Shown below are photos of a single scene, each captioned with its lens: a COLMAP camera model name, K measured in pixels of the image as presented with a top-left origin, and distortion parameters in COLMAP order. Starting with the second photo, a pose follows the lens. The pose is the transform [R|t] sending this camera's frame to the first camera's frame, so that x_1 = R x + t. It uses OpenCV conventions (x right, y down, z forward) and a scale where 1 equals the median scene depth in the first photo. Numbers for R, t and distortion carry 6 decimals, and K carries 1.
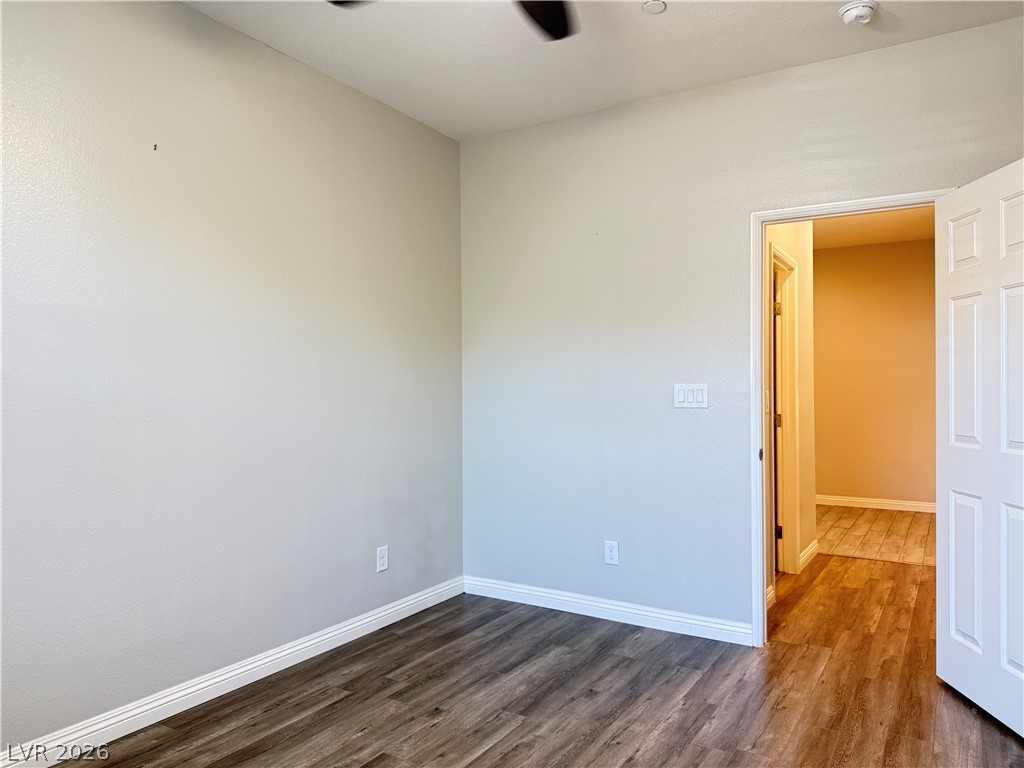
lens RADIAL K [[722.5, 0, 520.6], [0, 722.5, 375.9], [0, 0, 1]] dist [0.059971, -0.072273]
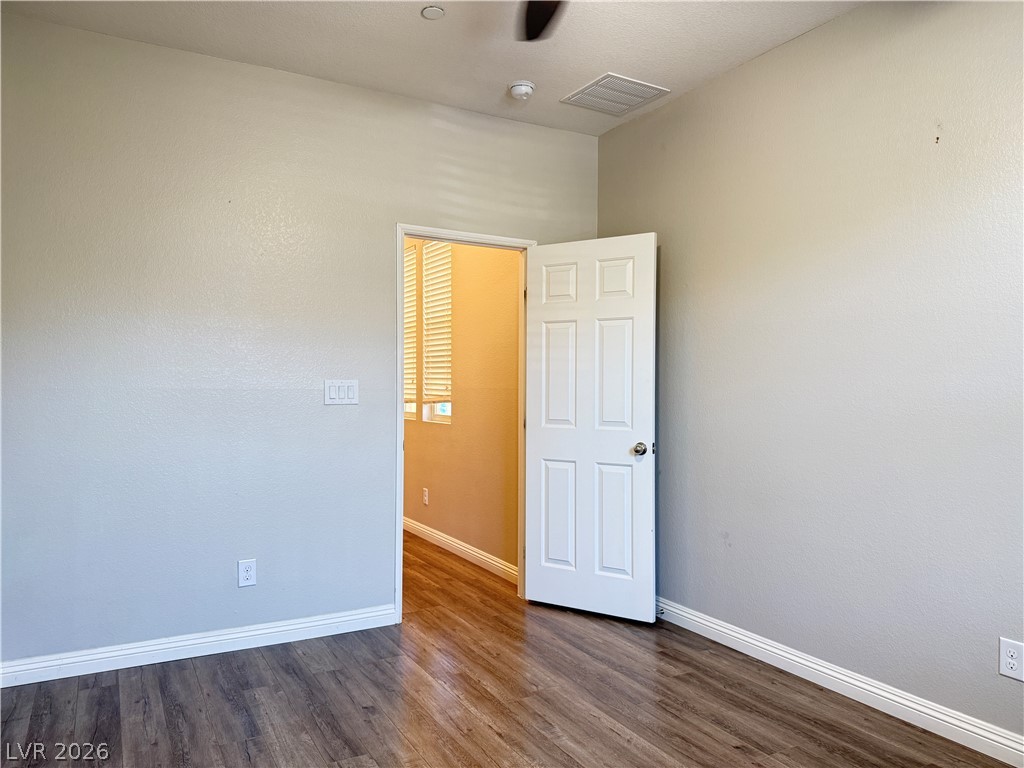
lens RADIAL K [[722.5, 0, 511.3], [0, 722.5, 357.5], [0, 0, 1]] dist [0.059971, -0.072273]
pose [[0.498315, 0.034773, 0.866298, -0.566365], [-0.021094, 0.999386, -0.027982, 0.002720], [-0.866739, -0.004330, 0.498743, 0.328025]]
